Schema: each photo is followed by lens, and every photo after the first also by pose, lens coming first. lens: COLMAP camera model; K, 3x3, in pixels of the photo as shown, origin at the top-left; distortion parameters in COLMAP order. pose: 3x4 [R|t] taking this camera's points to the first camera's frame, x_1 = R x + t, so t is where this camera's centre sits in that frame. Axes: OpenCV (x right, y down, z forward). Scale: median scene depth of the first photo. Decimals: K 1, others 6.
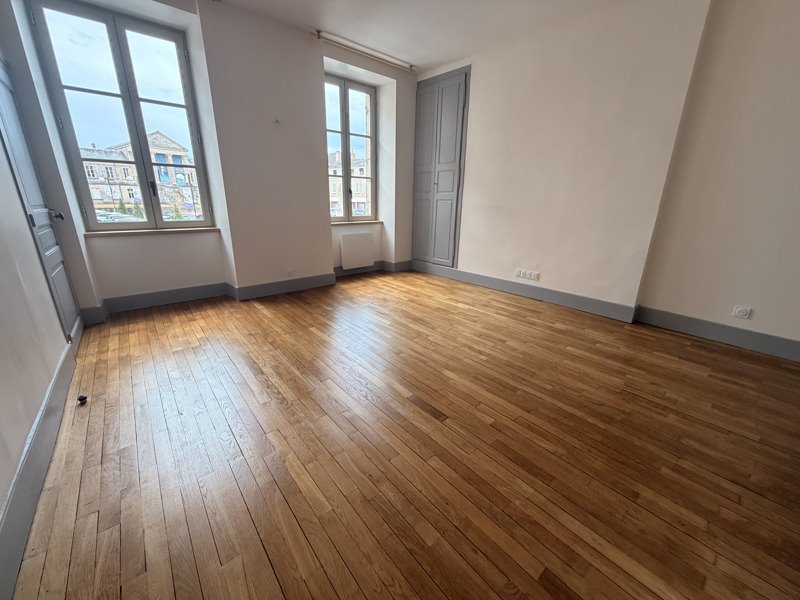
lens RADIAL K [[320.1, 0, 400.8], [0, 320.1, 302.9], [0, 0, 1]] dist [0.001501, -0.000092]
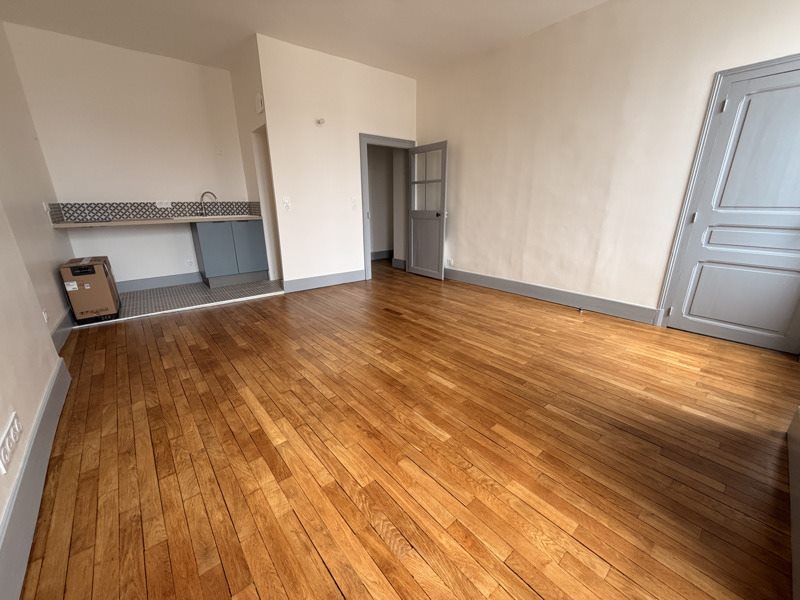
lens RADIAL K [[320.1, 0, 399.2], [0, 320.1, 297.2], [0, 0, 1]] dist [0.001501, -0.000092]
pose [[-0.999968, -0.007230, -0.003388, 0.032087], [-0.007866, 0.818873, 0.573921, -0.465792], [-0.001375, 0.573929, -0.818904, 1.436851]]
